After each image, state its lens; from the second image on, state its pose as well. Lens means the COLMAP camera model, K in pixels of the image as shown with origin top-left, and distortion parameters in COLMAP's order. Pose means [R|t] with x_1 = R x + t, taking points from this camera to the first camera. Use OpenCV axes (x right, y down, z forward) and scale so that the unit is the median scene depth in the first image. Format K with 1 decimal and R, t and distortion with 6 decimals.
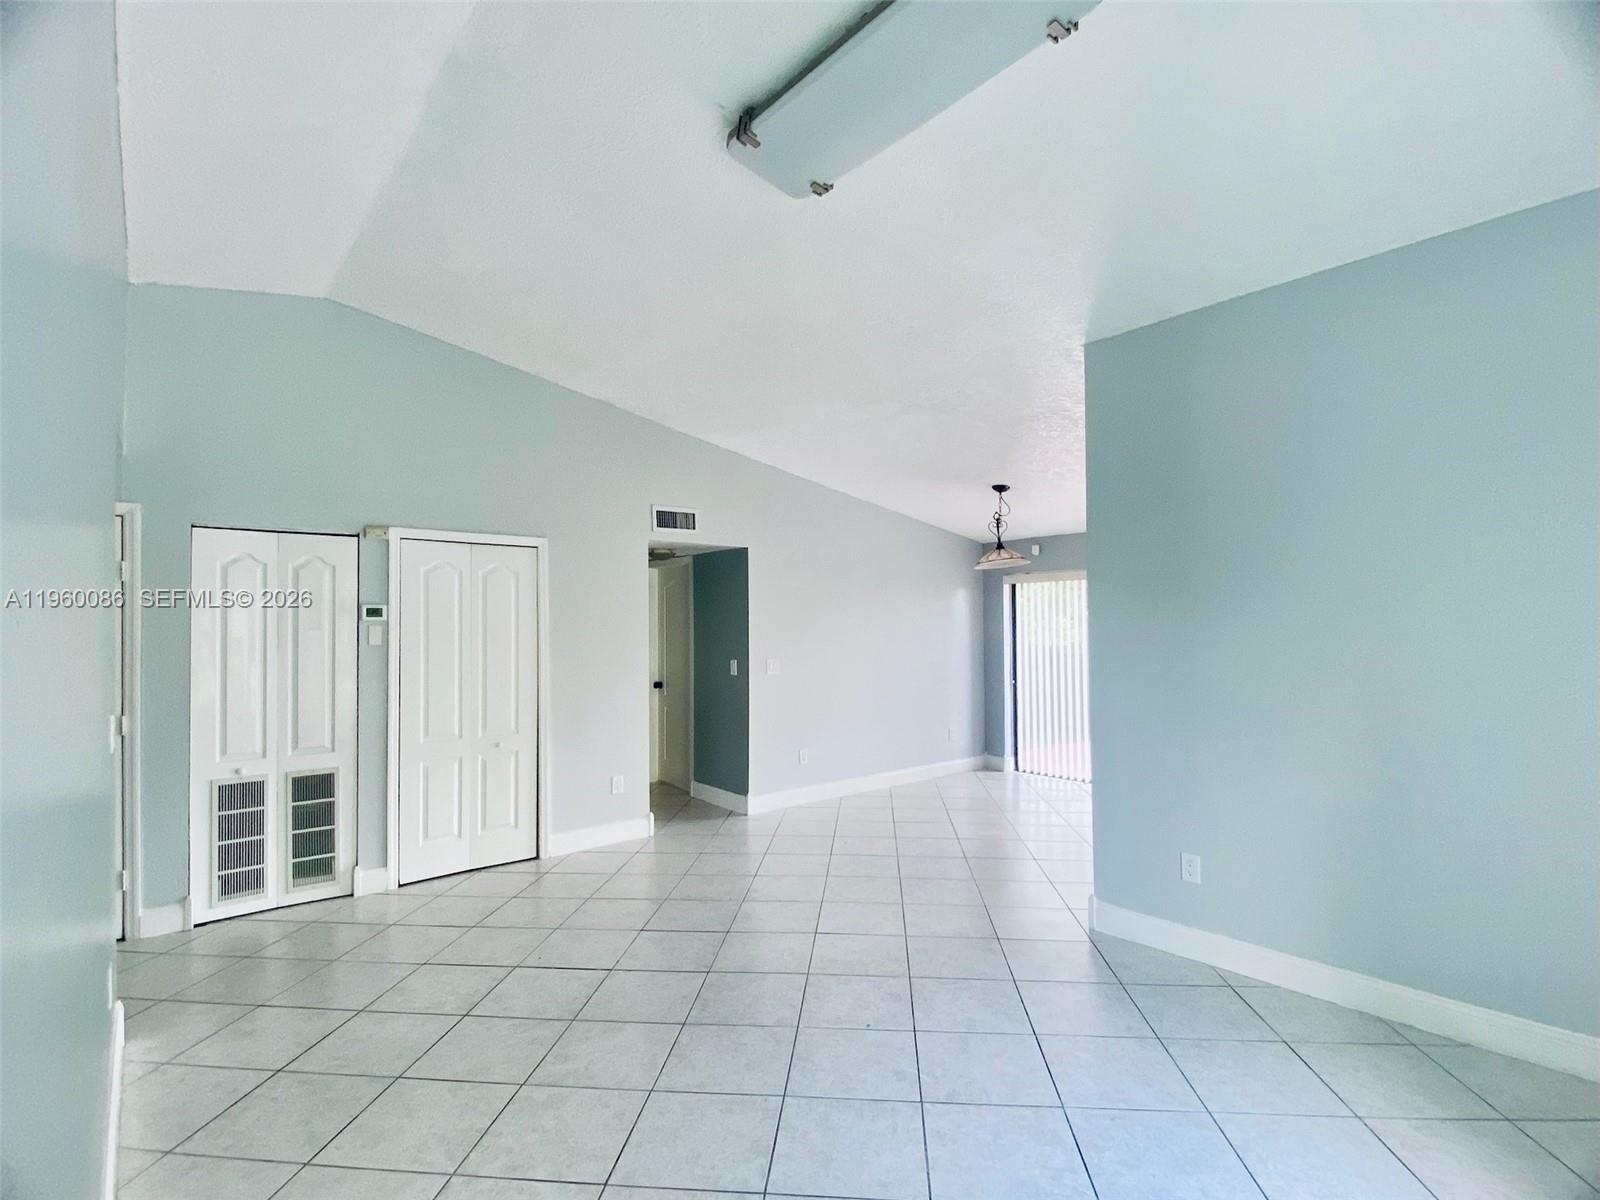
lens RADIAL K [[793.6, 0, 792.8], [0, 793.6, 606.3], [0, 0, 1]] dist [-0.016294, -0.000819]
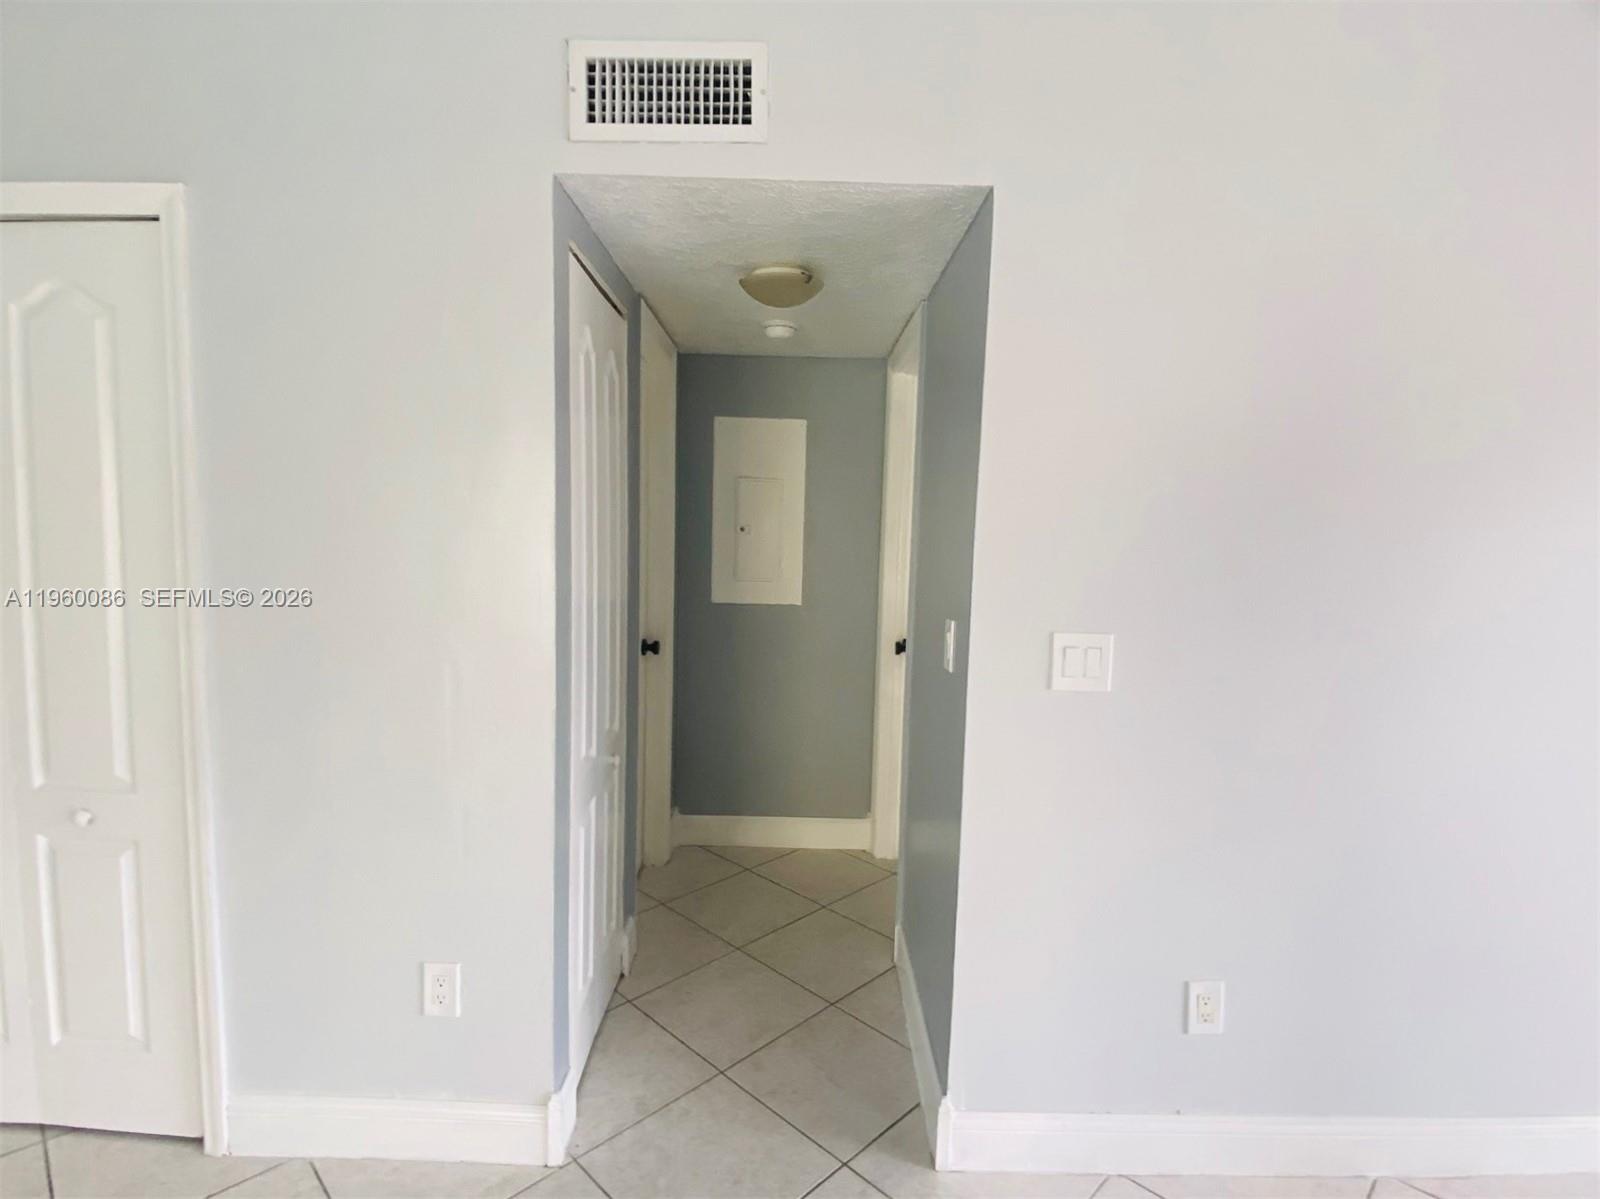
lens RADIAL K [[793.6, 0, 792.8], [0, 793.6, 605.8], [0, 0, 1]] dist [-0.016294, -0.000819]
pose [[0.773433, 0.085883, -0.628033, 0.068634], [-0.019064, 0.993482, 0.112381, 0.034126], [0.633591, -0.074946, 0.770029, 0.824959]]
